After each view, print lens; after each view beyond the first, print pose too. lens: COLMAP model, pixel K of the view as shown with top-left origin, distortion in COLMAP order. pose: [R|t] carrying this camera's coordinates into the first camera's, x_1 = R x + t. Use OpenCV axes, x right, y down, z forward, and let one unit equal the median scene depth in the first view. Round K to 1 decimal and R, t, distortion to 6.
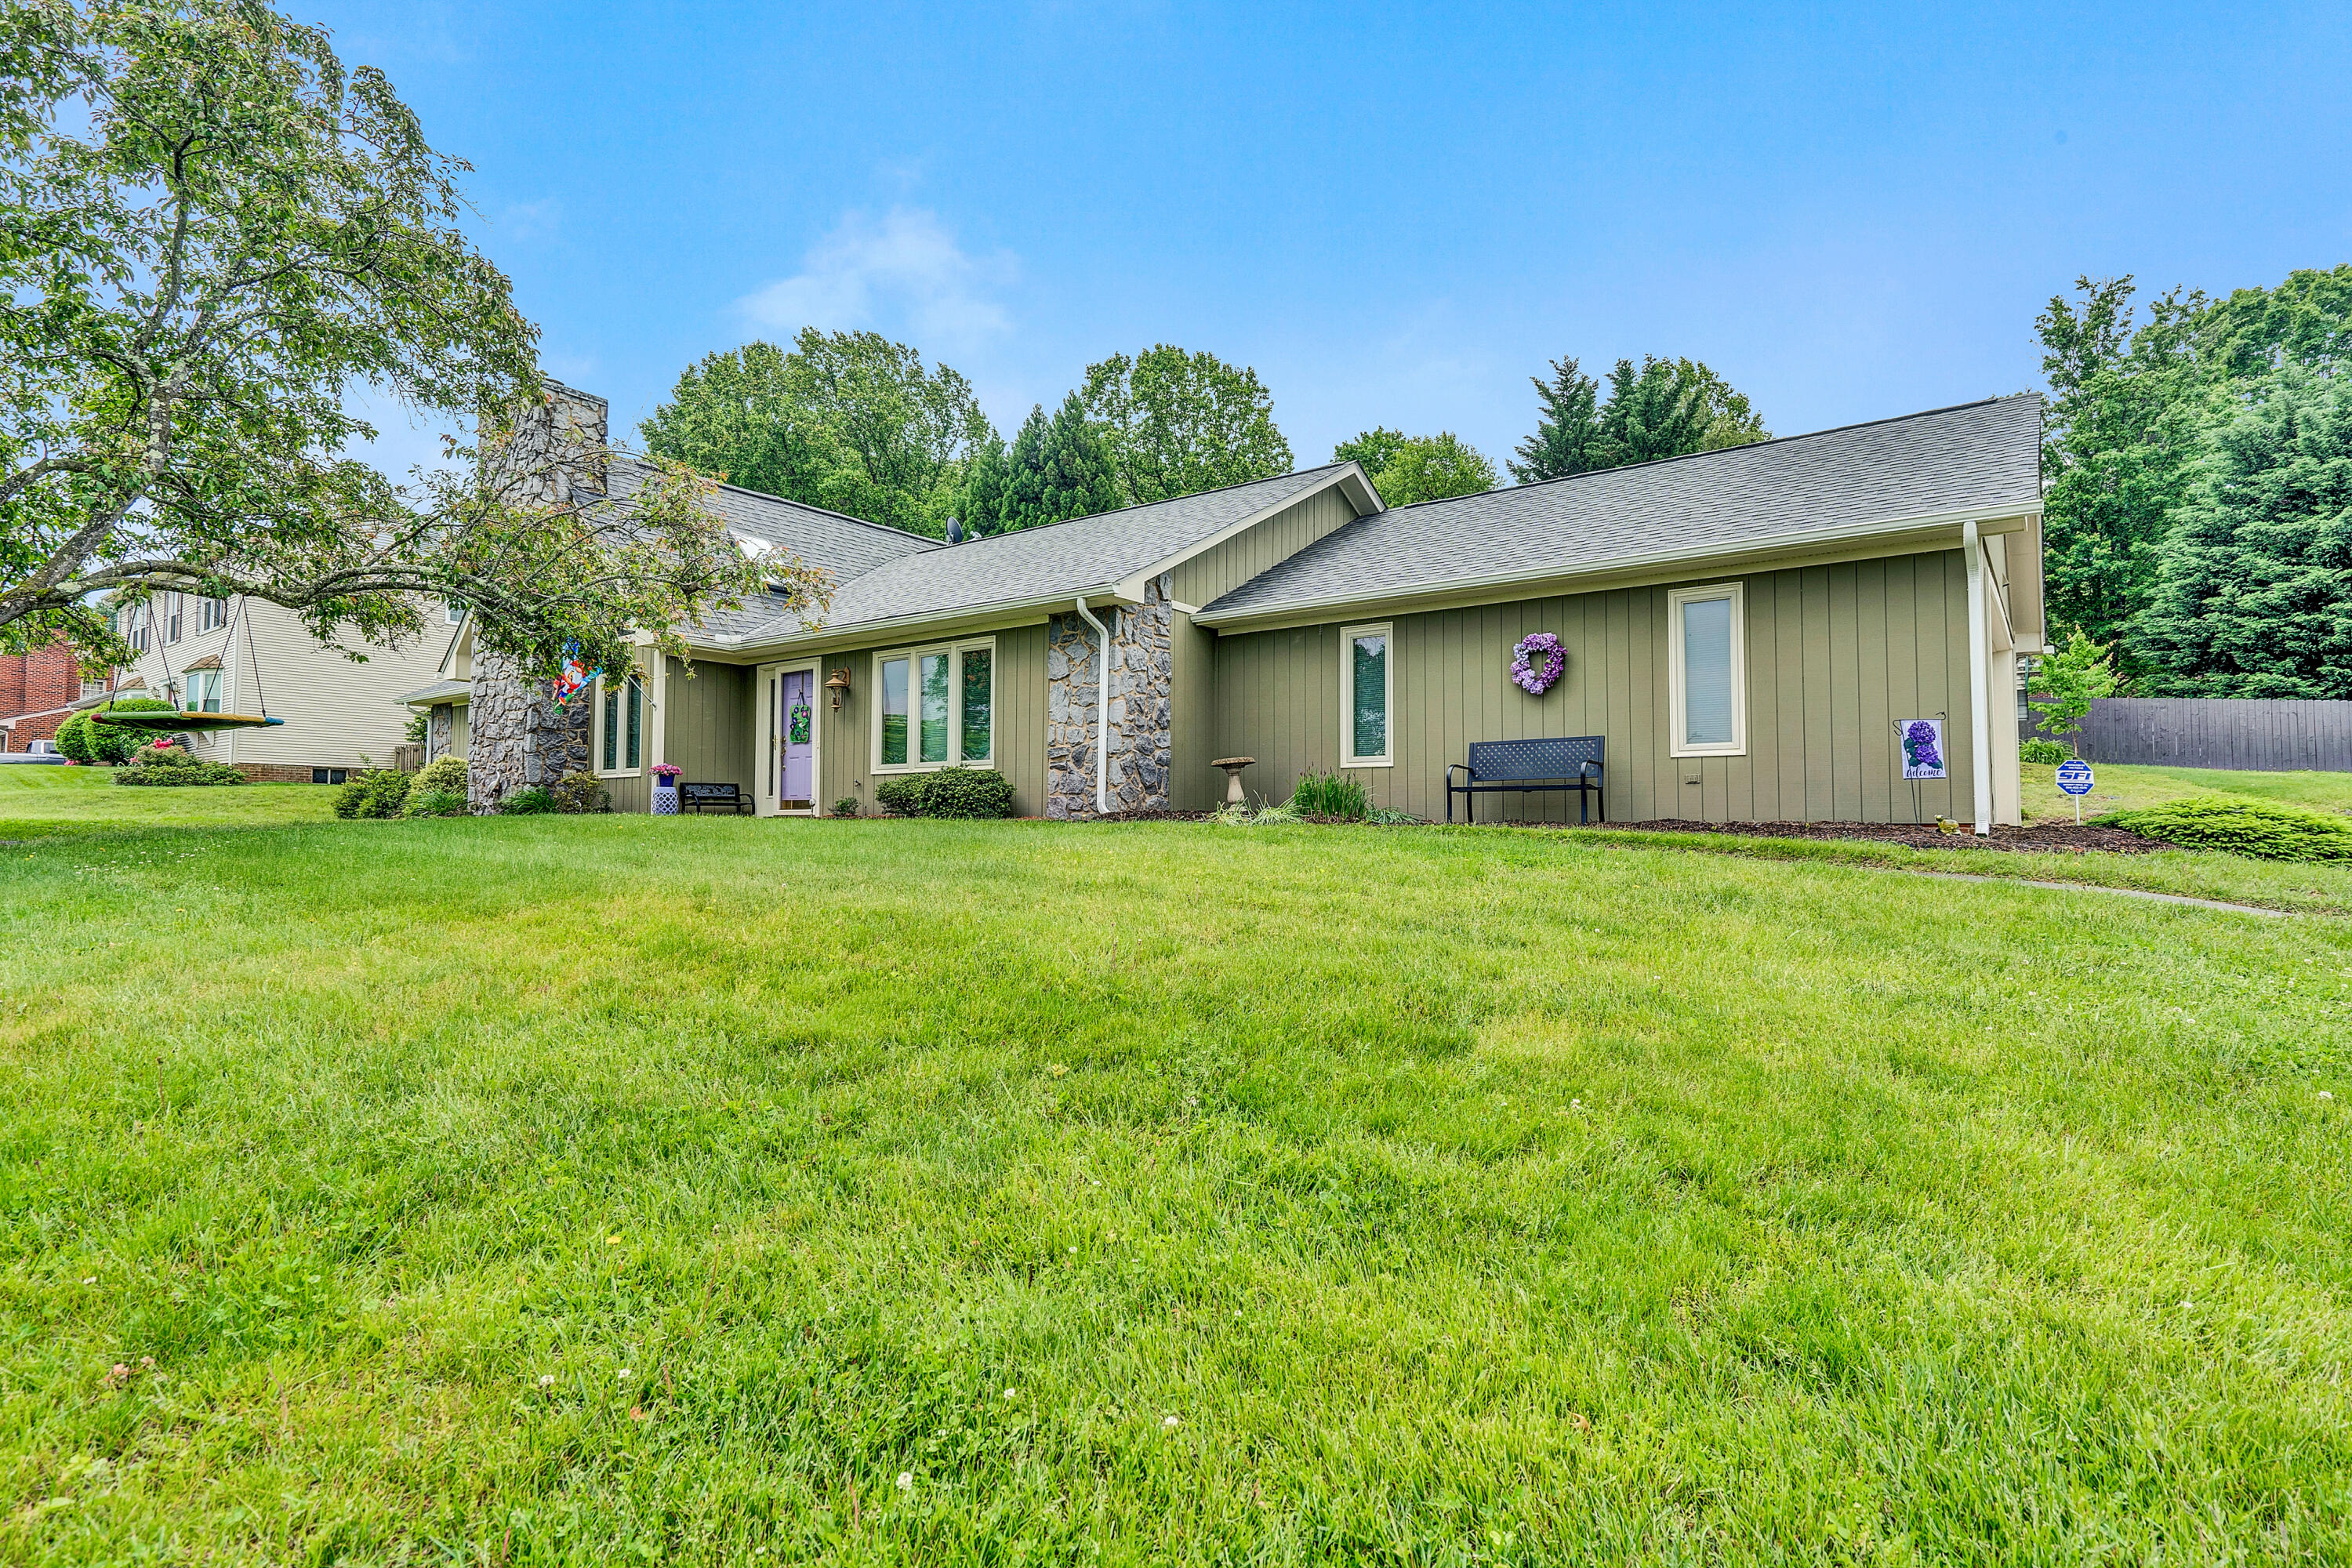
lens RADIAL K [[1160.8, 0, 1176.0], [0, 1160.8, 784.0], [0, 0, 1]] dist [0.021950, -0.015724]
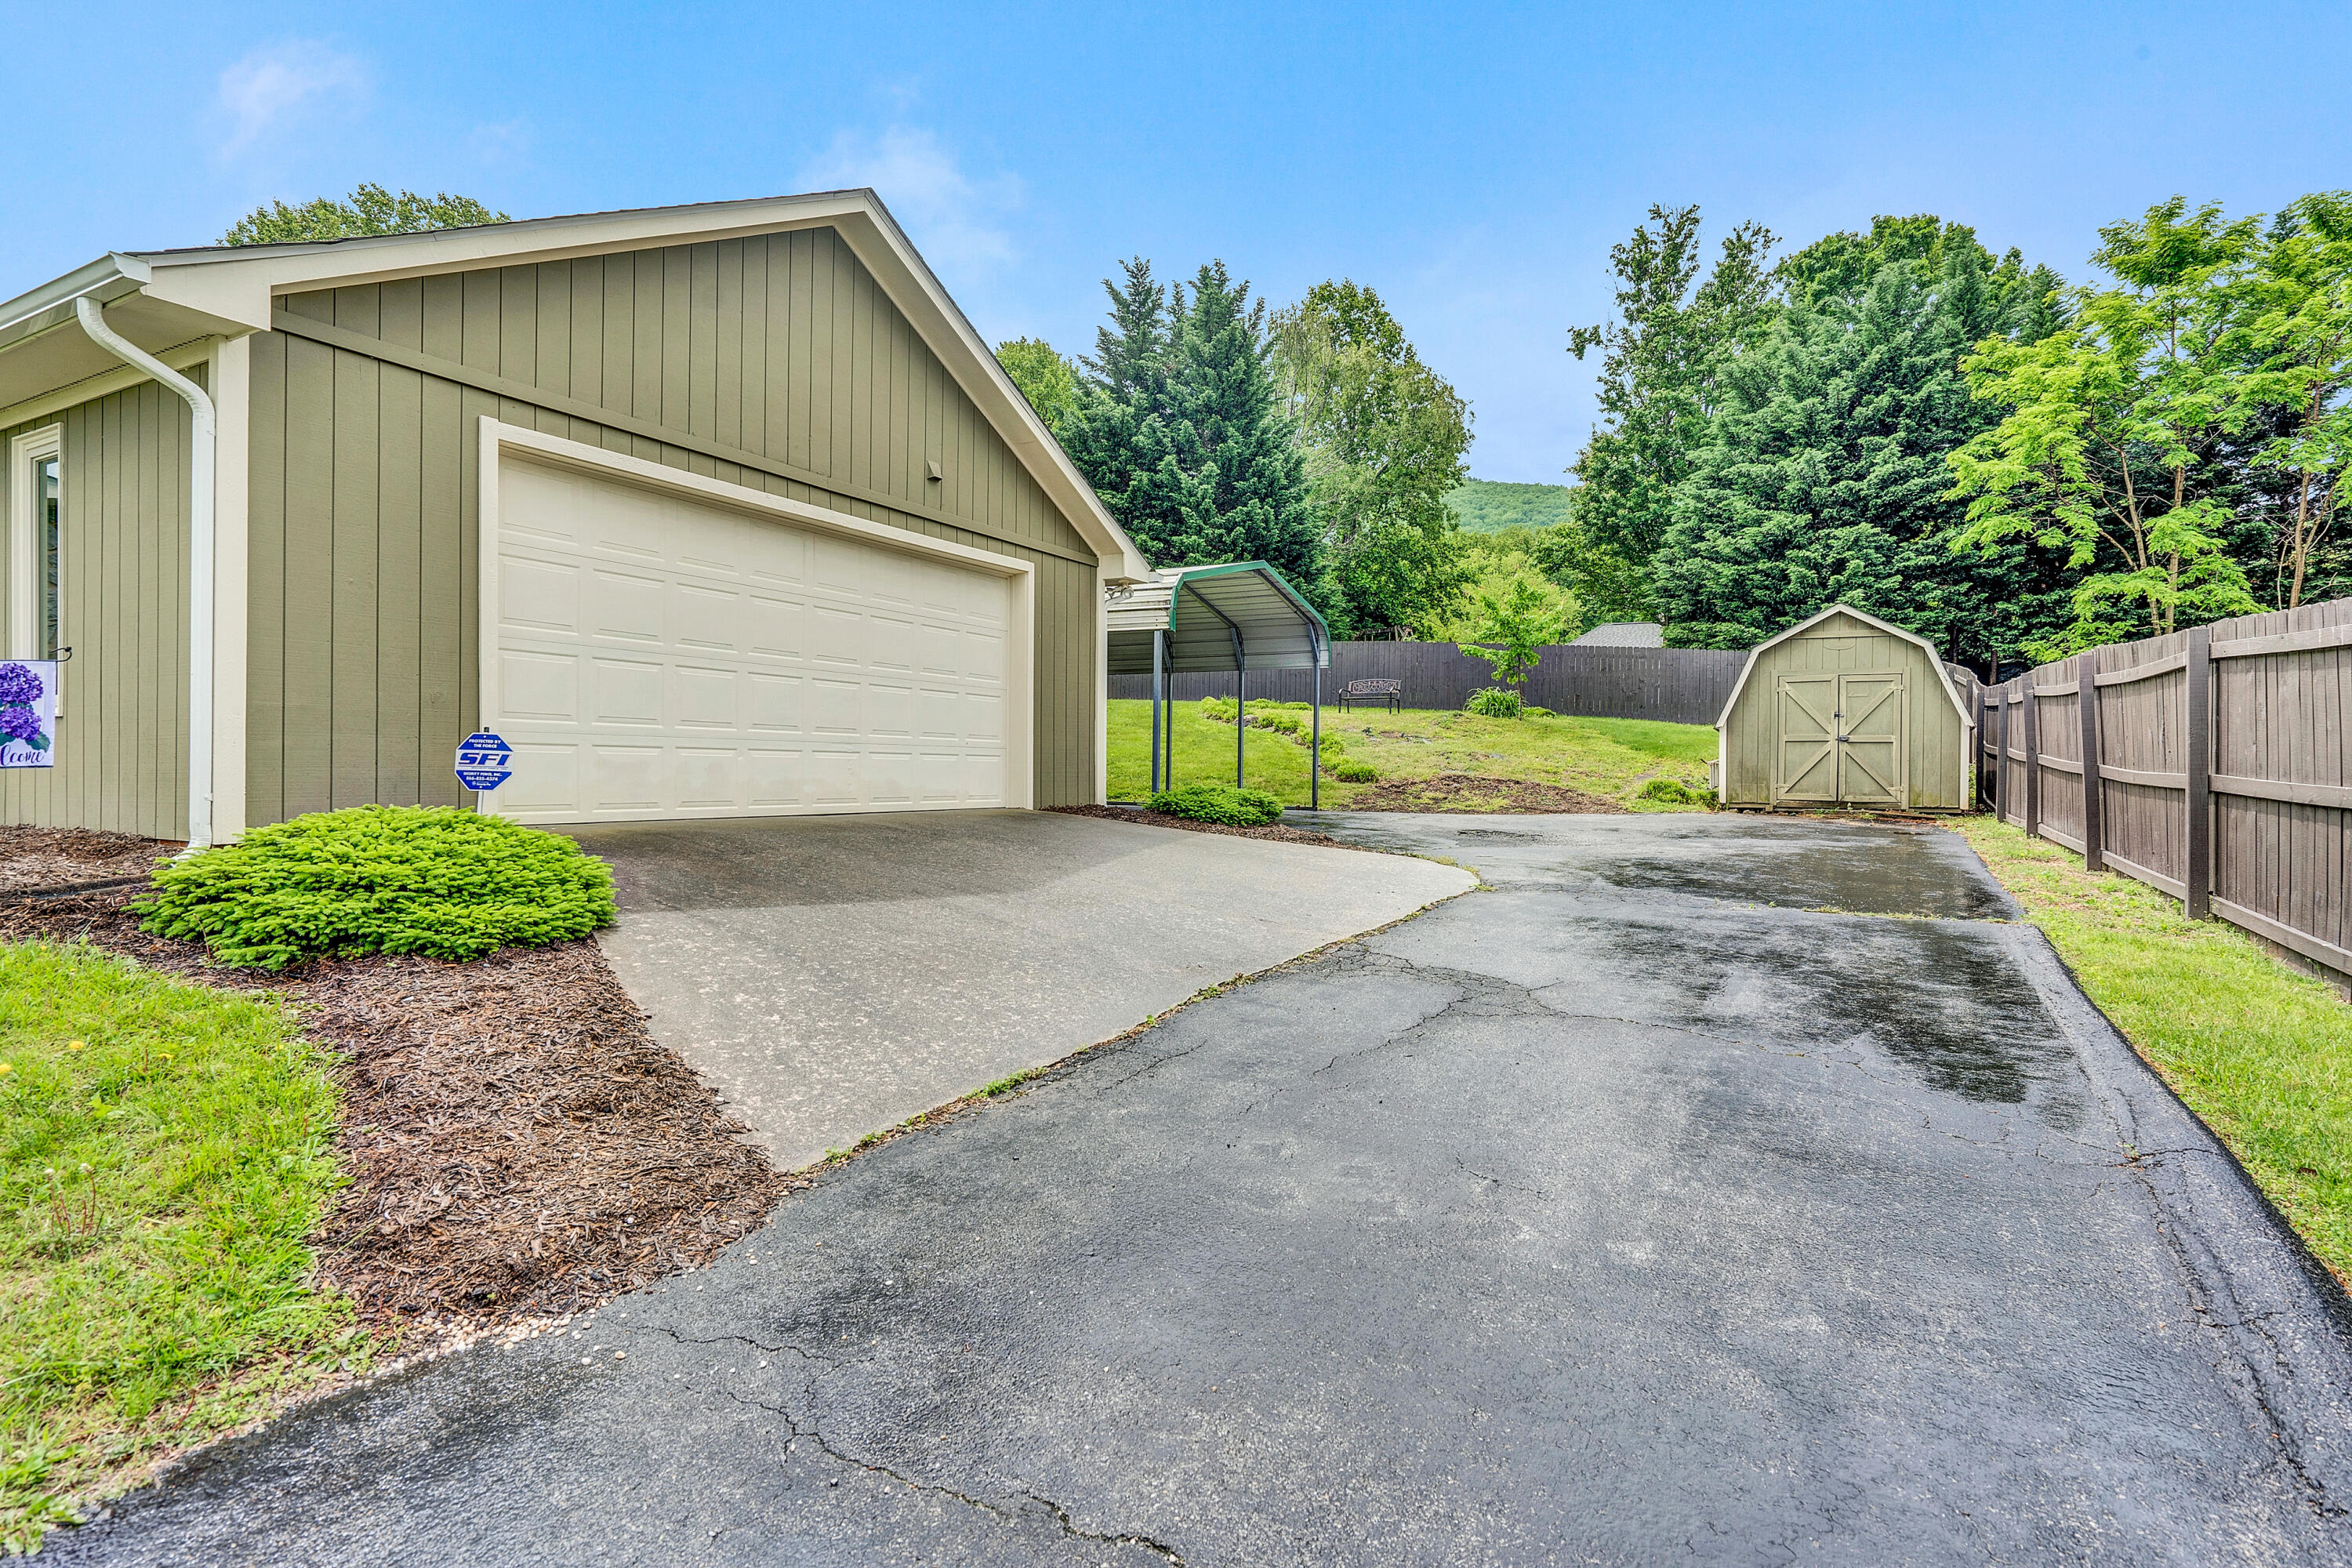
lens RADIAL K [[1164.9, 0, 1176.0], [0, 1164.9, 784.0], [0, 0, 1]] dist [-0.001692, 0.000011]
pose [[0.990446, 0.002136, 0.137887, 0.337912], [-0.009655, 0.998500, 0.053887, -0.009777], [-0.137565, -0.054703, 0.988981, 0.110766]]
